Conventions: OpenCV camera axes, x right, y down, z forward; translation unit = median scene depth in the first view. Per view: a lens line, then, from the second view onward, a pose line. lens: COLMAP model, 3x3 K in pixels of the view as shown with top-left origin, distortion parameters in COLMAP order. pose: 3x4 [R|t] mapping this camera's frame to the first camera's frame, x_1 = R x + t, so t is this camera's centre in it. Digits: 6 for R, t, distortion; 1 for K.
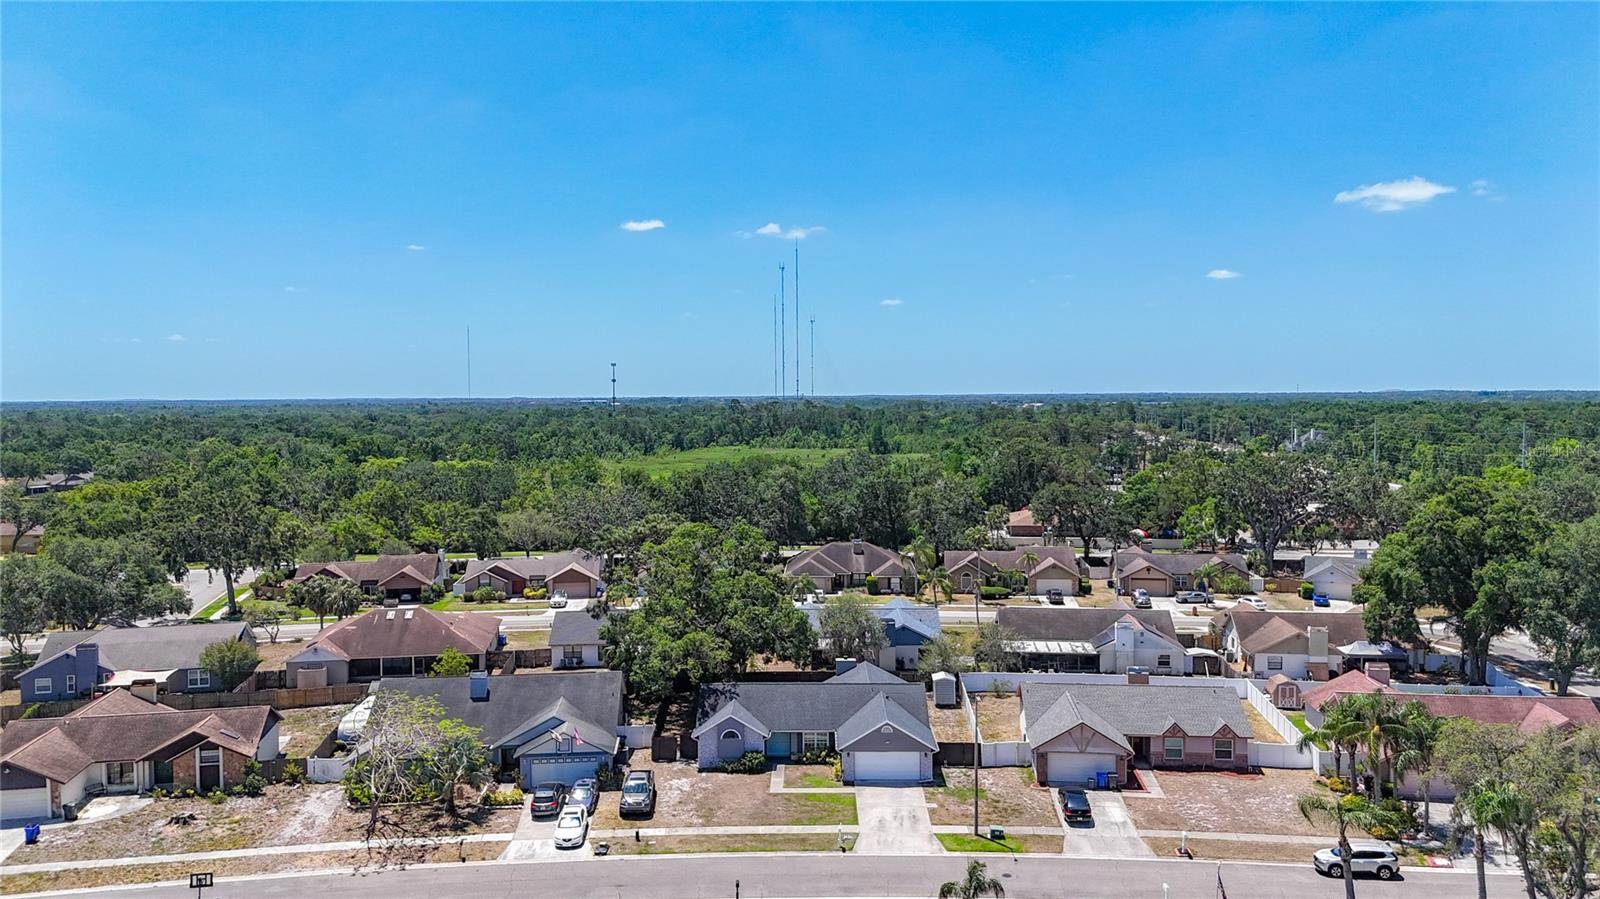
lens RADIAL K [[1172.3, 0, 793.1], [0, 1172.3, 443.5], [0, 0, 1]] dist [0.087725, -0.099716]
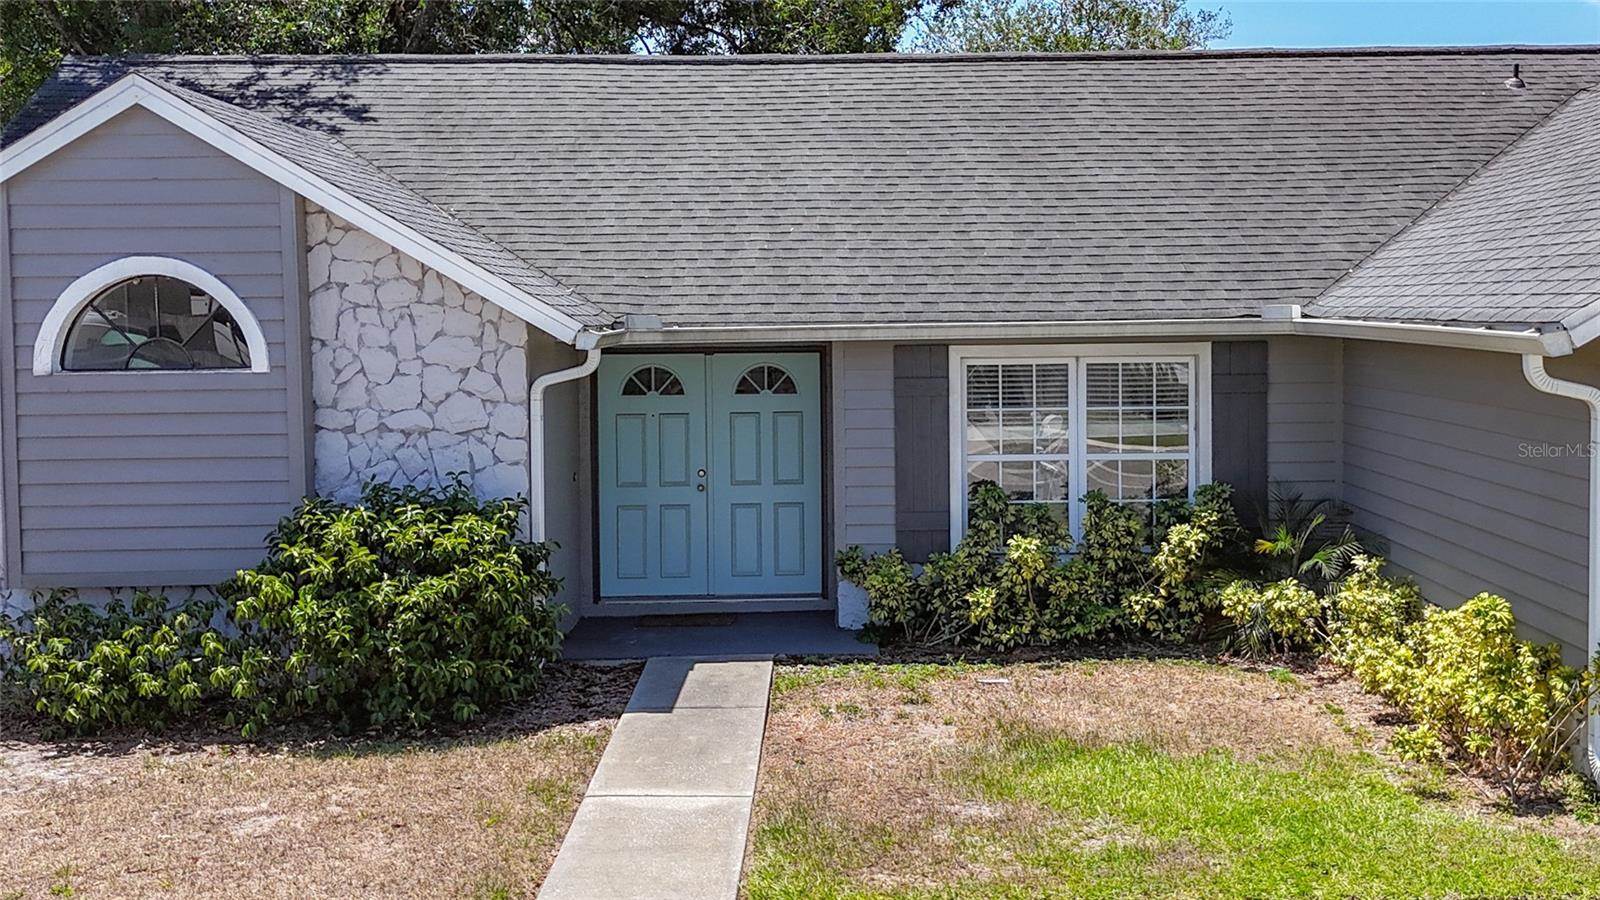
lens RADIAL K [[1783.7, 0, 862.1], [0, 1783.7, 400.1], [0, 0, 1]] dist [0.174555, -0.531929]
pose [[0.999287, -0.002642, 0.037671, -0.005239], [0.002178, 0.999922, 0.012335, 0.253514], [-0.037700, -0.012244, 0.999214, 0.870430]]
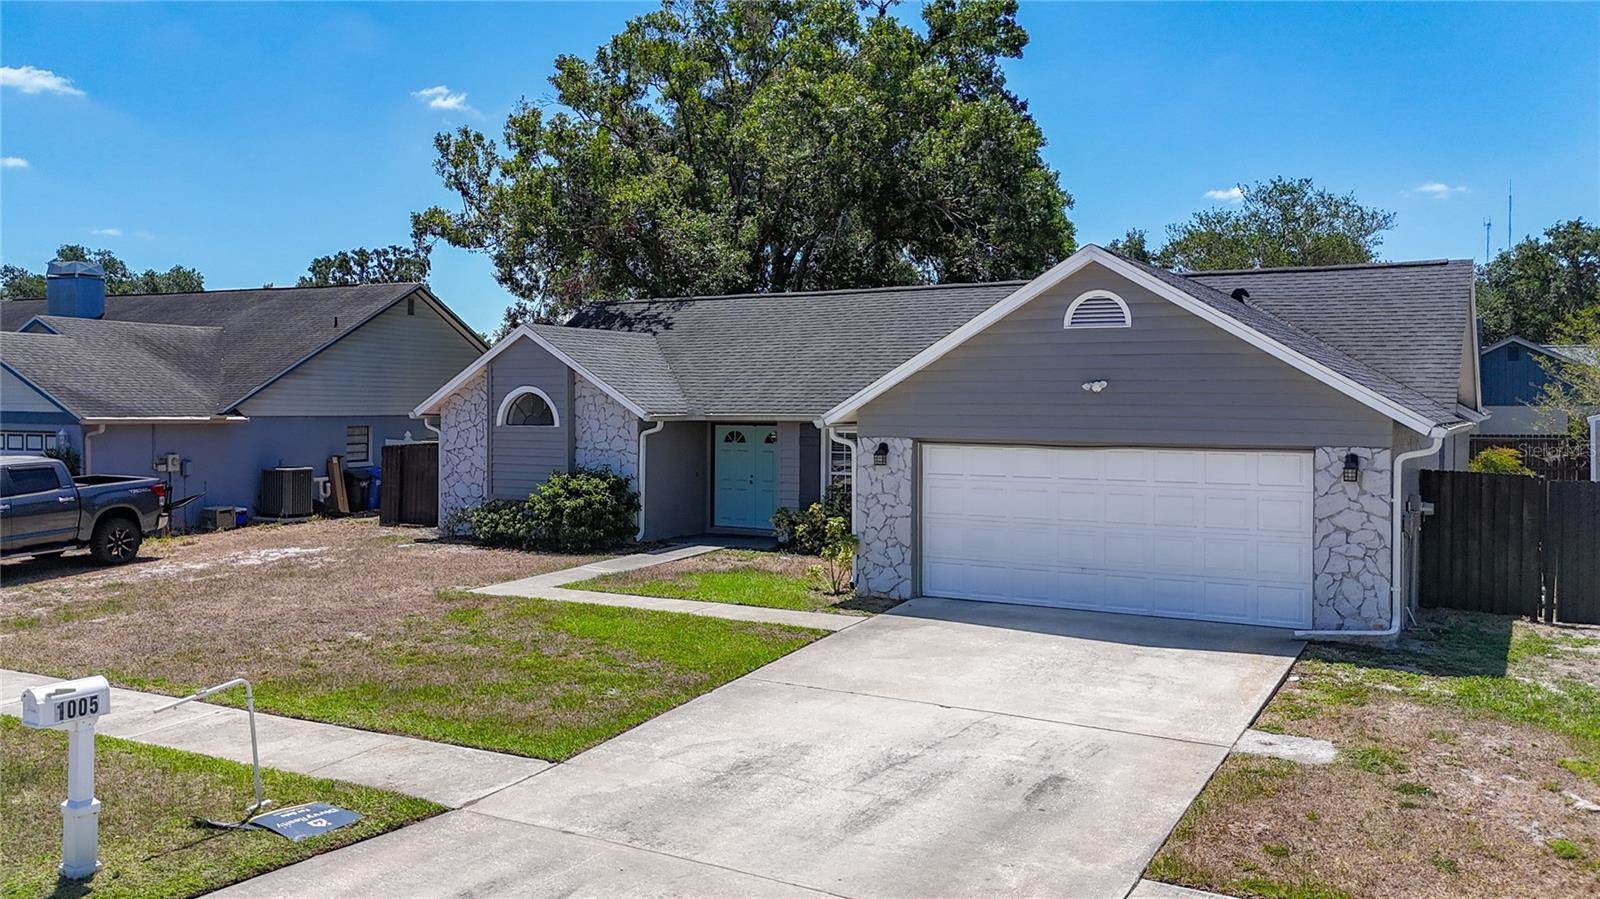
lens RADIAL K [[1299.1, 0, 703.8], [0, 1299.1, 426.4], [0, 0, 1]] dist [0.061267, -0.000831]
pose [[0.857962, 0.021544, -0.513262, 0.123510], [-0.031844, 0.999429, -0.011280, 0.254986], [0.512726, 0.026022, 0.858158, 0.786273]]
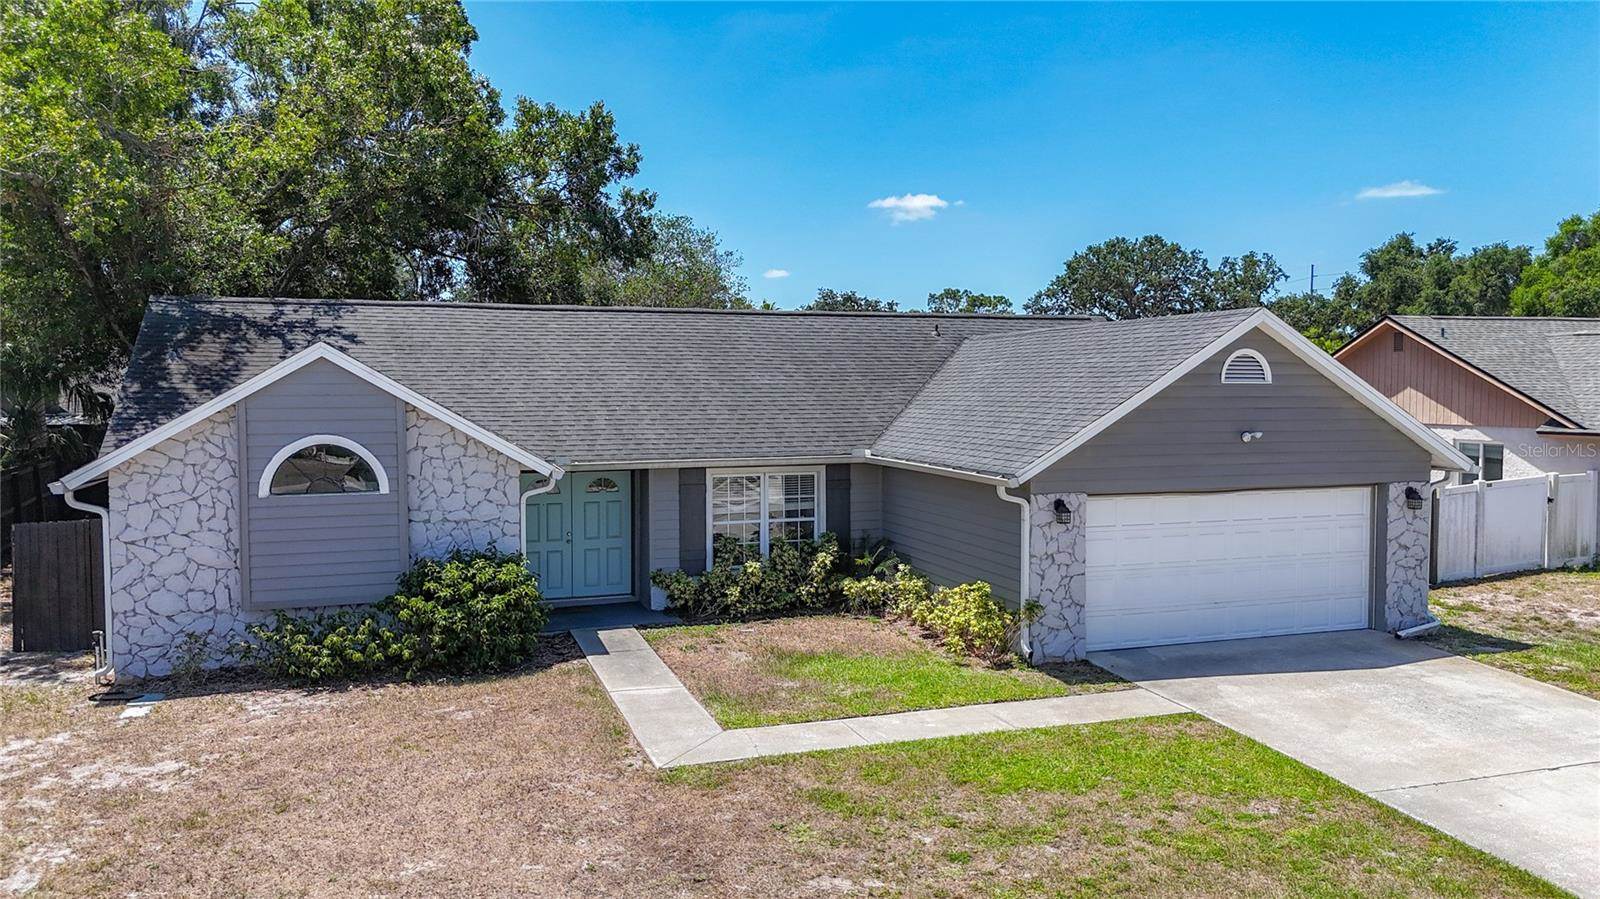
lens RADIAL K [[1172.3, 0, 793.1], [0, 1172.3, 443.5], [0, 0, 1]] dist [0.087725, -0.099716]
pose [[0.940212, -0.010105, 0.340441, -0.047964], [0.007914, 0.999938, 0.007825, 0.244753], [-0.340499, -0.004663, 0.940233, 0.824220]]
